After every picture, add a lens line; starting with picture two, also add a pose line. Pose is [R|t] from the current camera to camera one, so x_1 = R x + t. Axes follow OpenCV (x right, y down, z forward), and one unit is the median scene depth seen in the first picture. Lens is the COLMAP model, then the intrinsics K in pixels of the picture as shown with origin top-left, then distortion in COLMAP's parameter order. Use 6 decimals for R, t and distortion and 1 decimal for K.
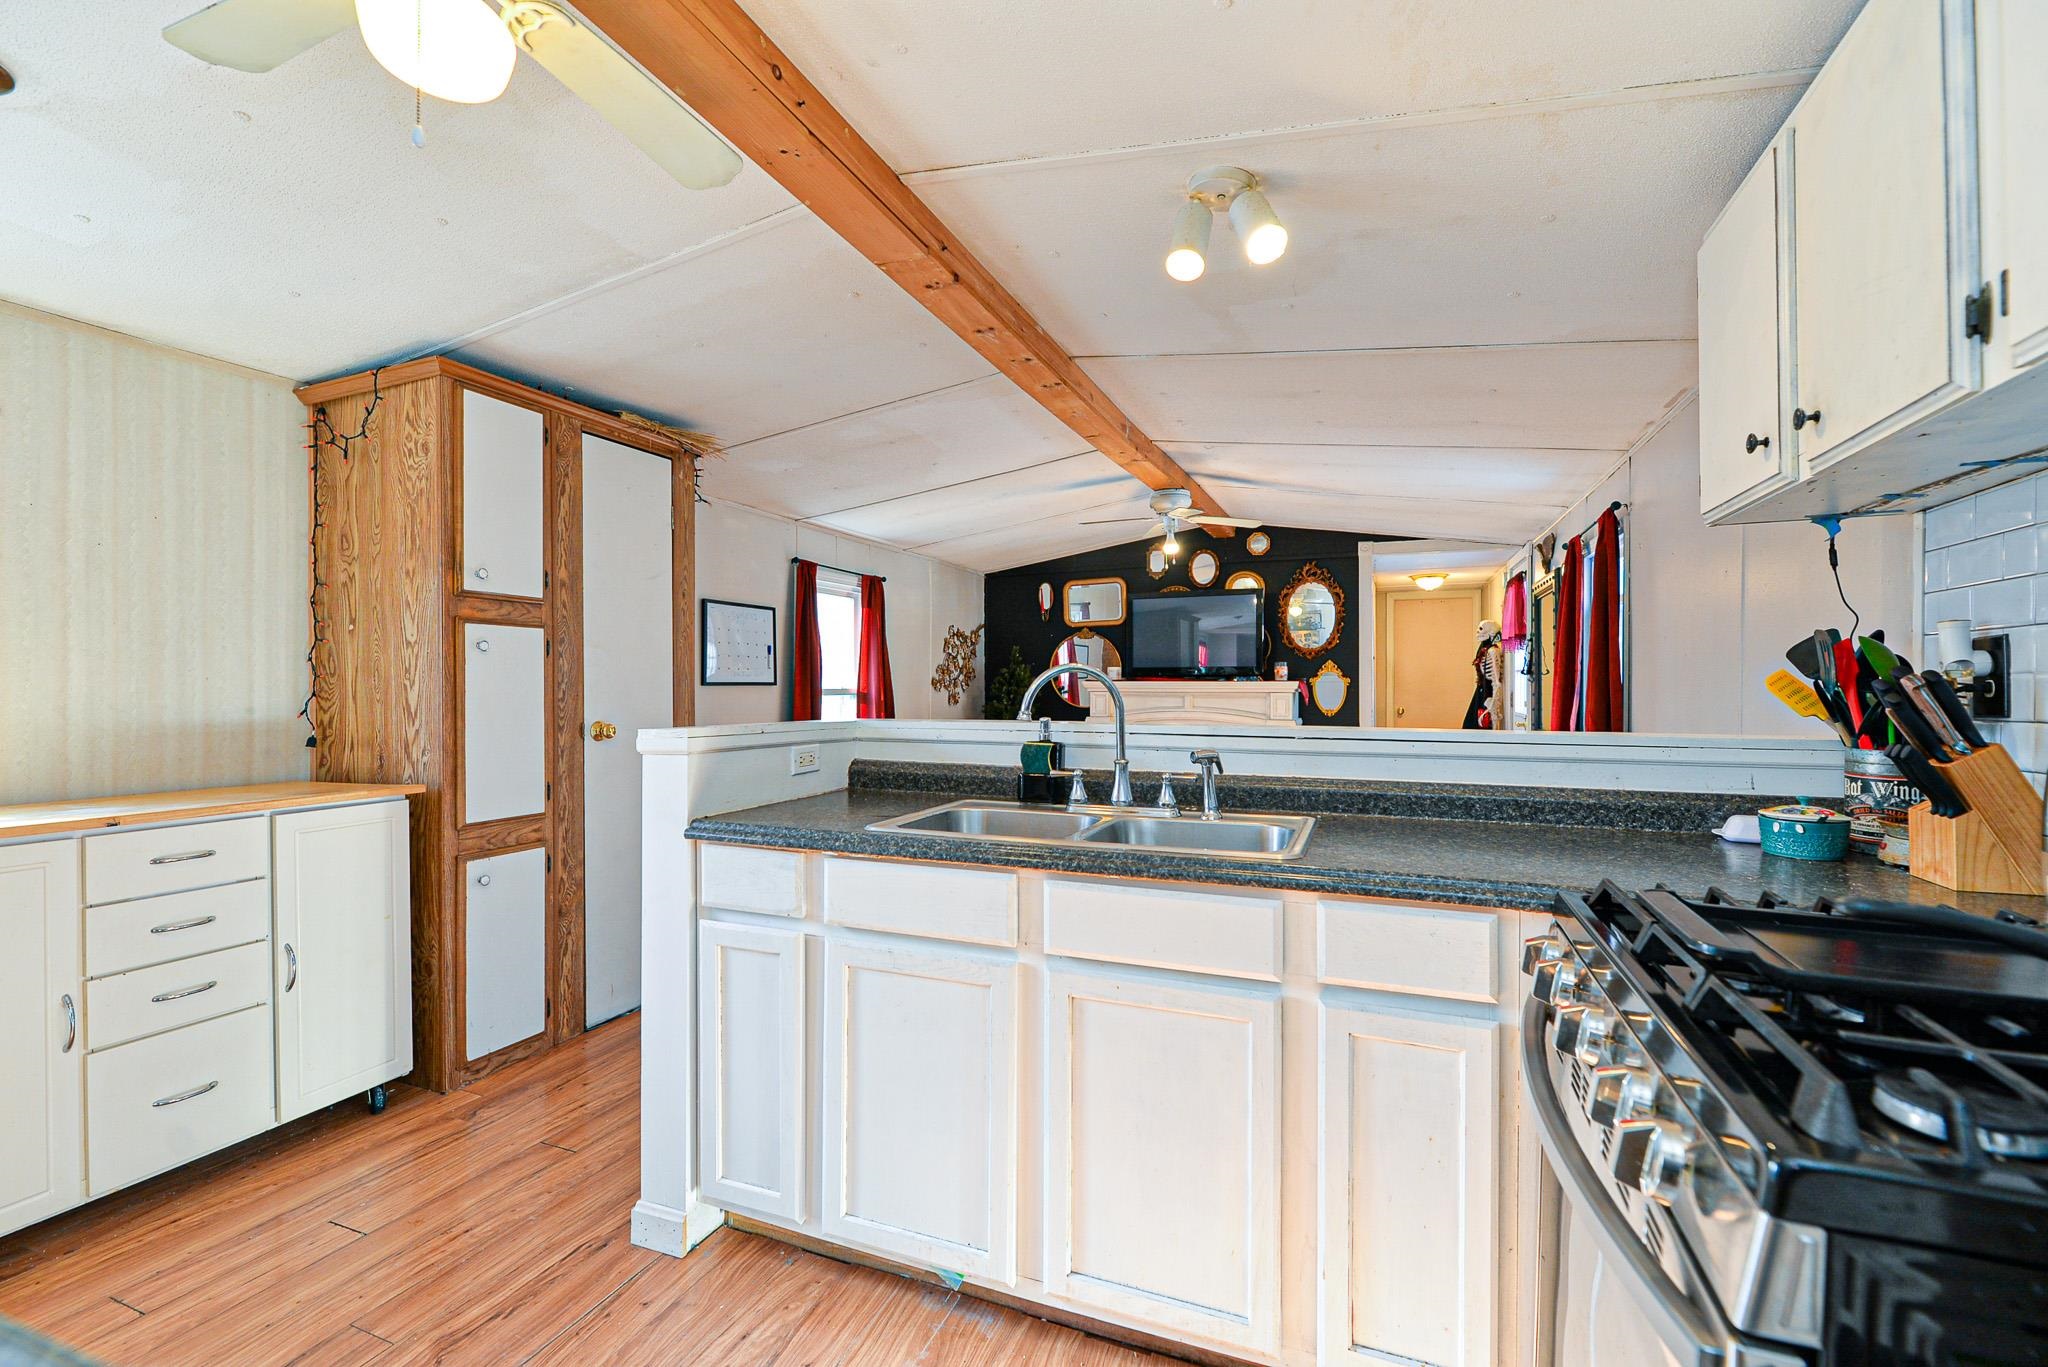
lens RADIAL K [[885.7, 0, 1018.1], [0, 885.7, 690.6], [0, 0, 1]] dist [0.002354, -0.003752]
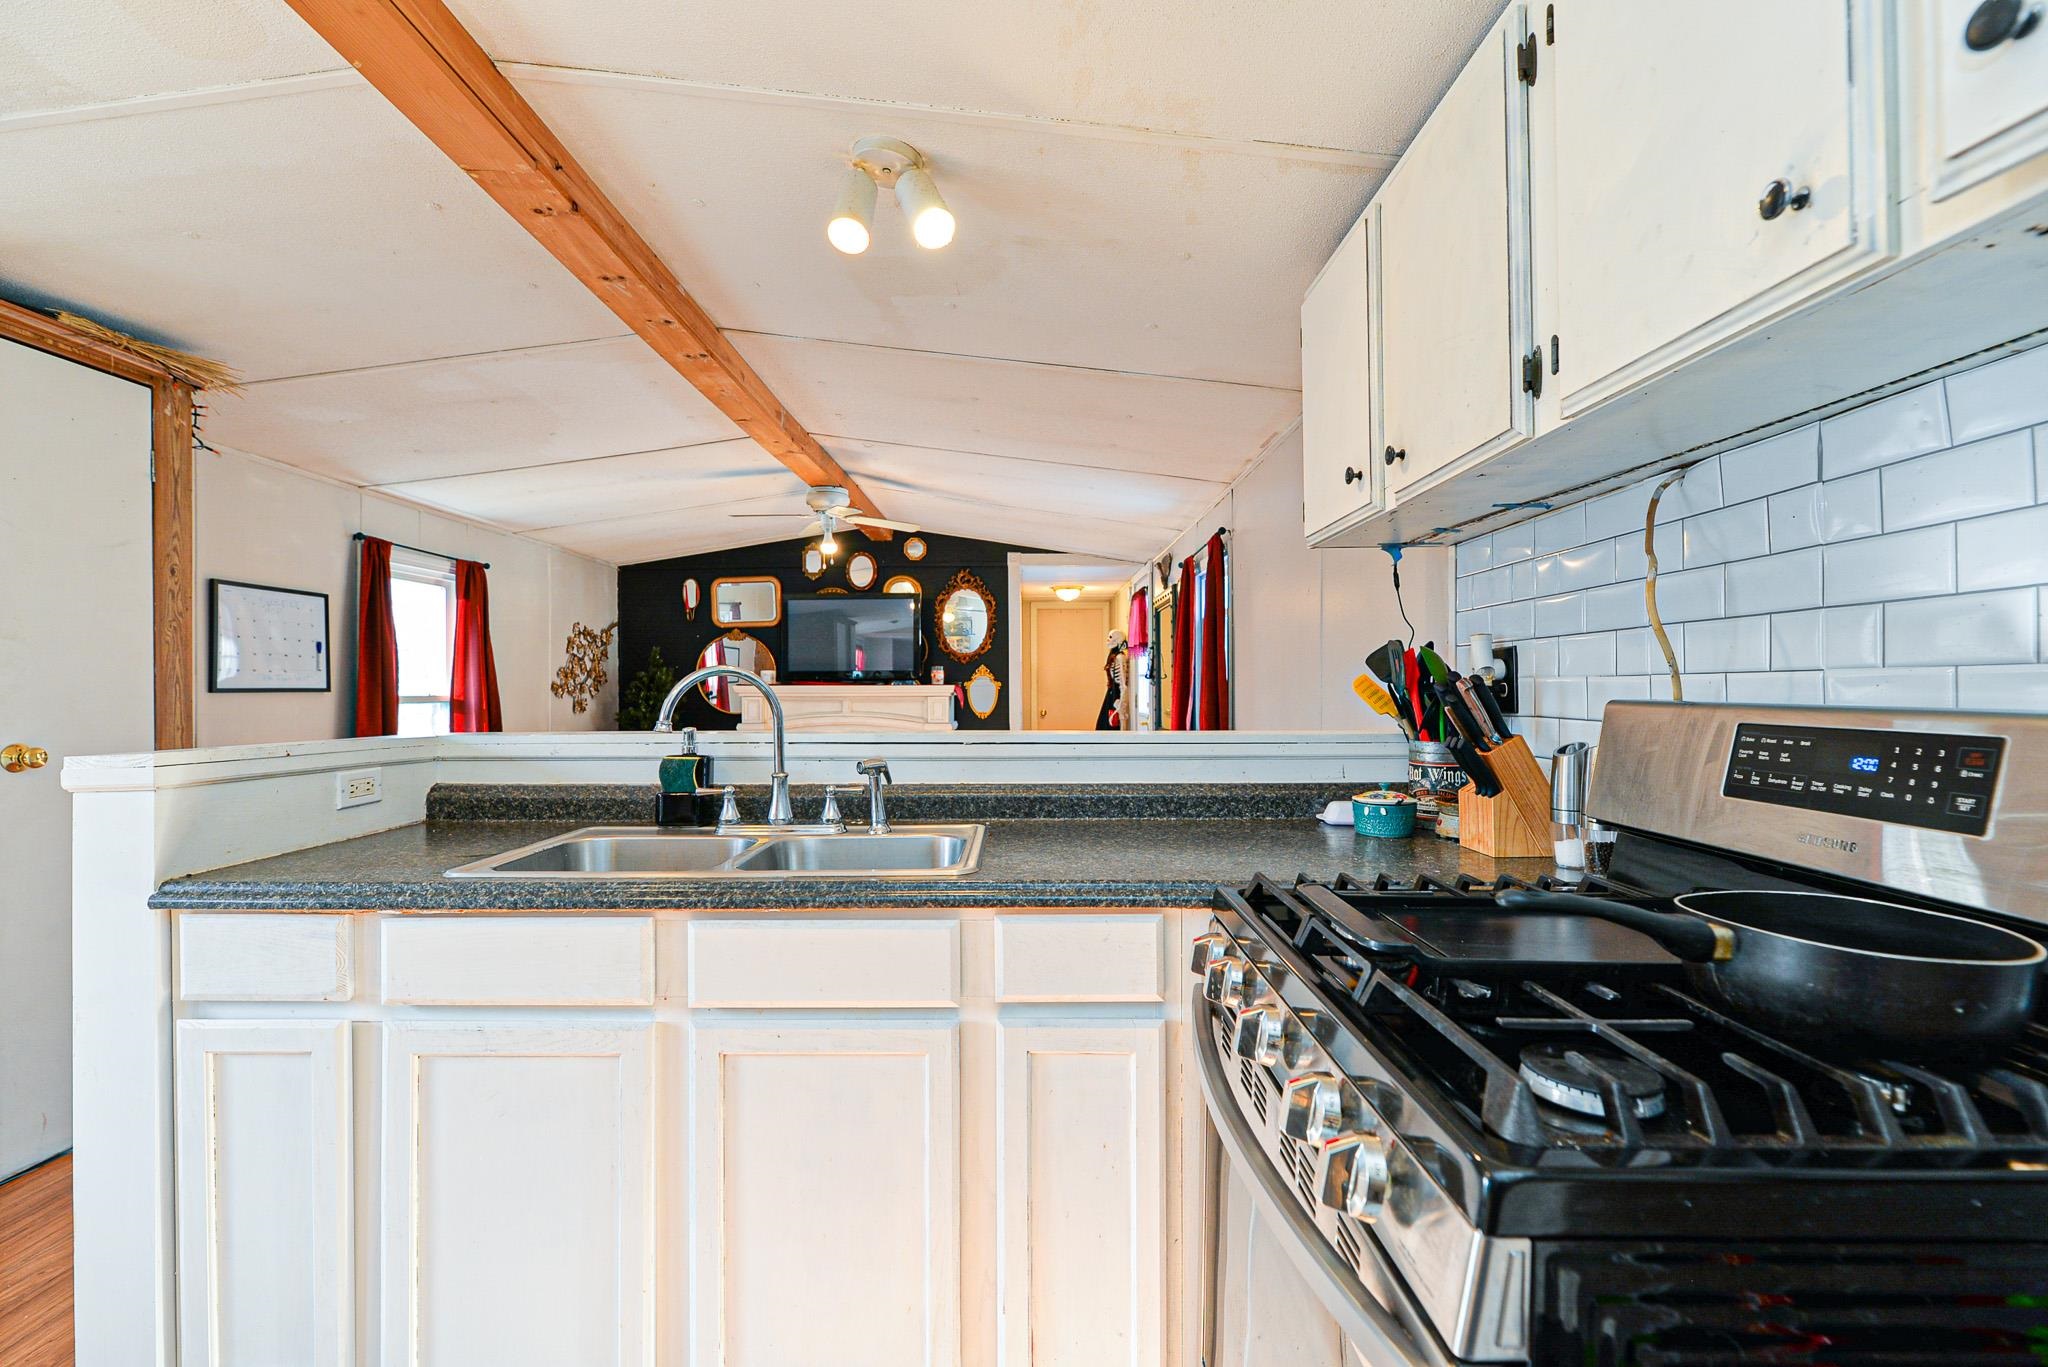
lens RADIAL K [[885.7, 0, 1018.7], [0, 885.7, 687.7], [0, 0, 1]] dist [0.002354, -0.003752]
pose [[0.926691, -0.003398, 0.375809, 0.002049], [0.006391, 0.999957, -0.006717, -0.000569], [-0.375770, 0.008626, 0.926673, 0.043728]]
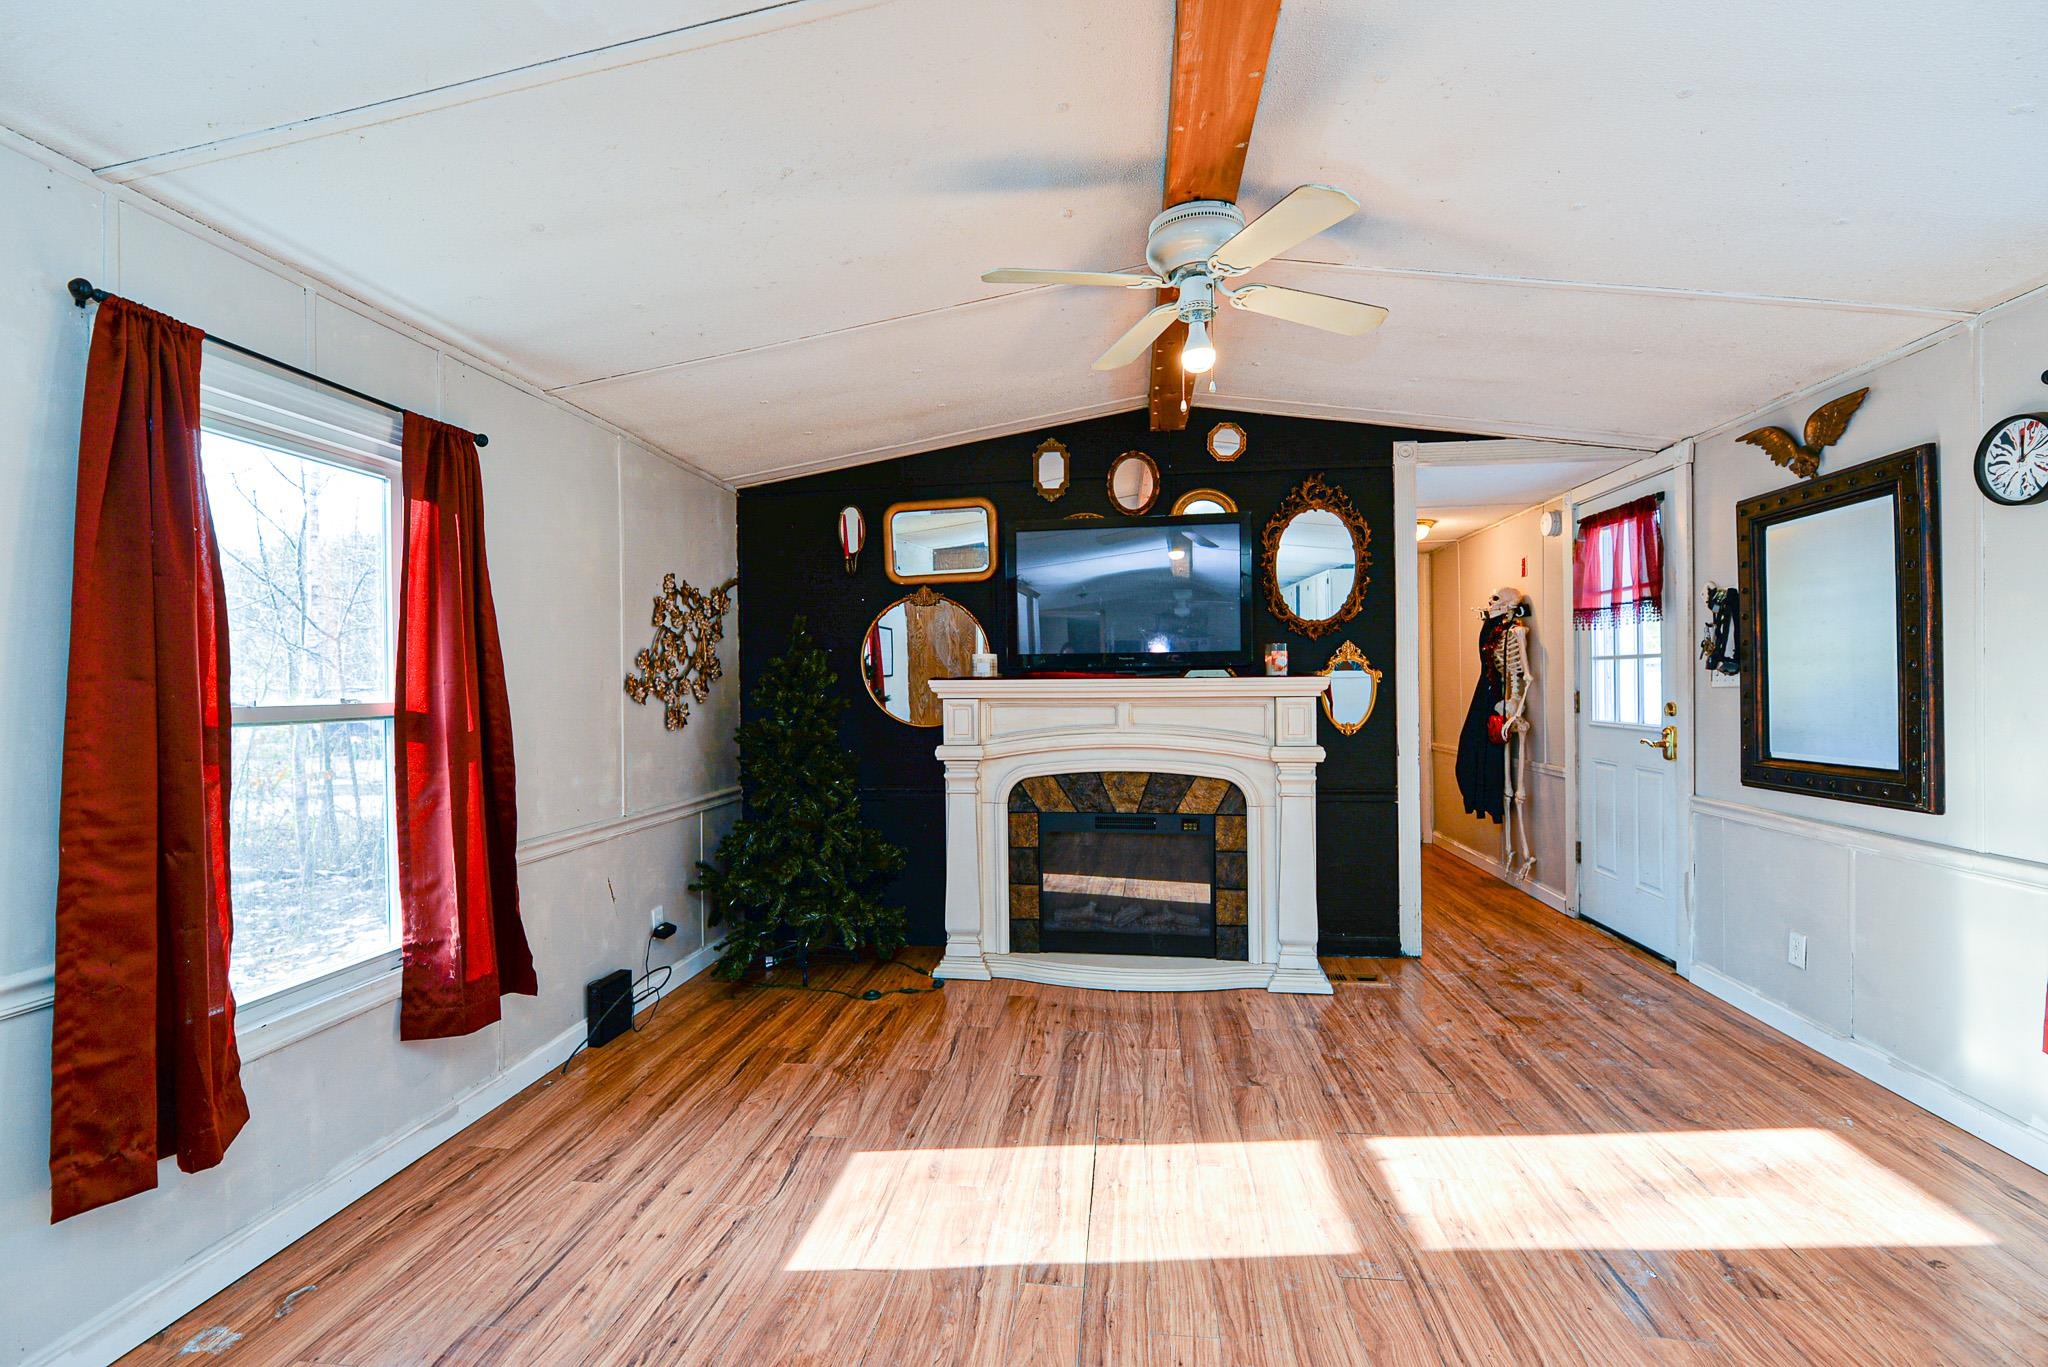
lens RADIAL K [[885.7, 0, 1017.2], [0, 885.7, 689.4], [0, 0, 1]] dist [0.002354, -0.003752]
pose [[0.965610, -0.011890, 0.259723, -0.030347], [0.012404, 0.999923, -0.000338, -0.008147], [-0.259699, 0.003548, 0.965683, 0.917997]]
